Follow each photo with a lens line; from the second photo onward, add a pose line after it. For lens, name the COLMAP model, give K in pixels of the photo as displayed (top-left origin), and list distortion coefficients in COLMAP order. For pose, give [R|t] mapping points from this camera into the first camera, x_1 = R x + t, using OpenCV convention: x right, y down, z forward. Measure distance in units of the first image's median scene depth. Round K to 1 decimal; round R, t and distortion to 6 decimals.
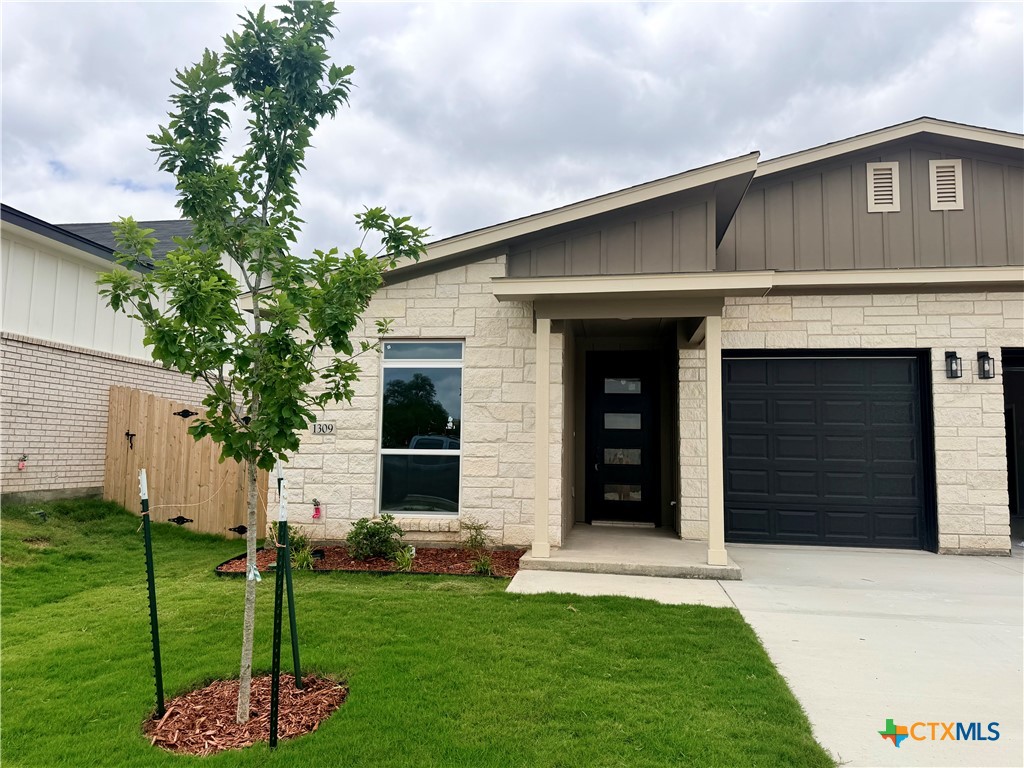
lens RADIAL K [[720.6, 0, 510.9], [0, 720.6, 381.6], [0, 0, 1]] dist [0.023784, -0.036415]
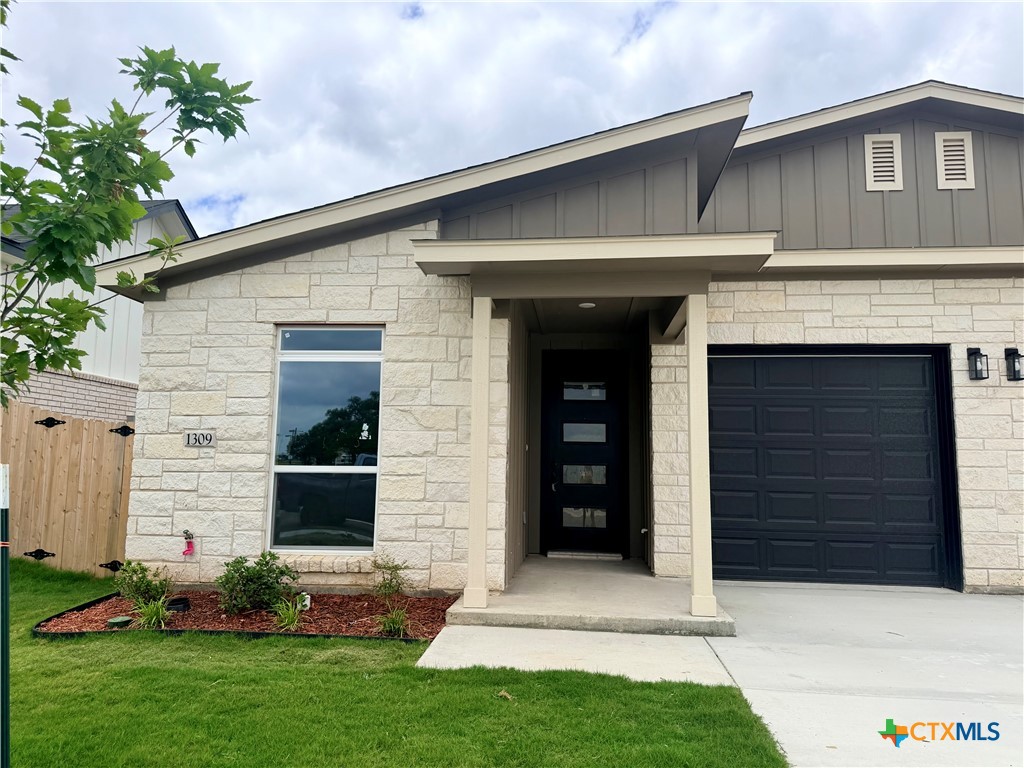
lens RADIAL K [[720.6, 0, 516.3], [0, 720.6, 380.4], [0, 0, 1]] dist [0.023784, -0.036415]
pose [[0.998563, 0.005955, 0.053263, 0.038143], [-0.004473, 0.999601, -0.027899, 0.022458], [-0.053407, 0.027620, 0.998191, 0.204133]]
